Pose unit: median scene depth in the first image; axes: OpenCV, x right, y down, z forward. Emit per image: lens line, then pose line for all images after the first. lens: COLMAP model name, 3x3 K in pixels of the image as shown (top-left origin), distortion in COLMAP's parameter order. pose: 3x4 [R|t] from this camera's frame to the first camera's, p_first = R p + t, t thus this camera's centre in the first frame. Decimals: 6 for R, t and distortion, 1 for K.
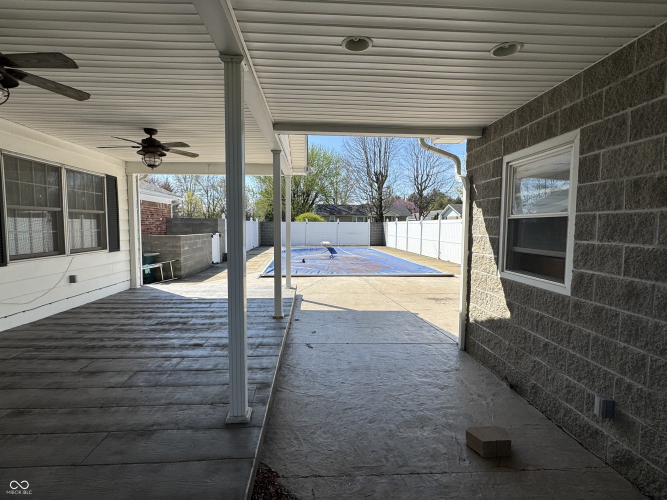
lens RADIAL K [[349.9, 0, 333.5], [0, 349.9, 250.0], [0, 0, 1]] dist [0.000748, 0.000020]
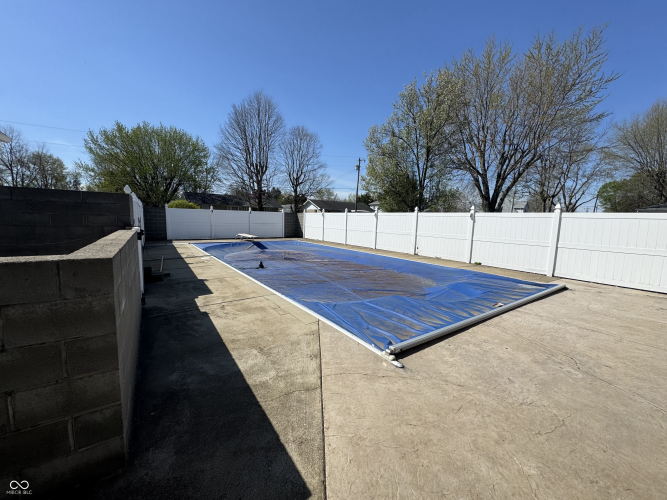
lens RADIAL K [[267.1, 0, 333.5], [0, 267.1, 250.0], [0, 0, 1]] dist [-0.000195, 0.000221]
pose [[0.860439, -0.039000, 0.508059, -0.152546], [0.009871, 0.998155, 0.059904, -0.020309], [-0.509458, -0.046528, 0.859237, 0.304287]]
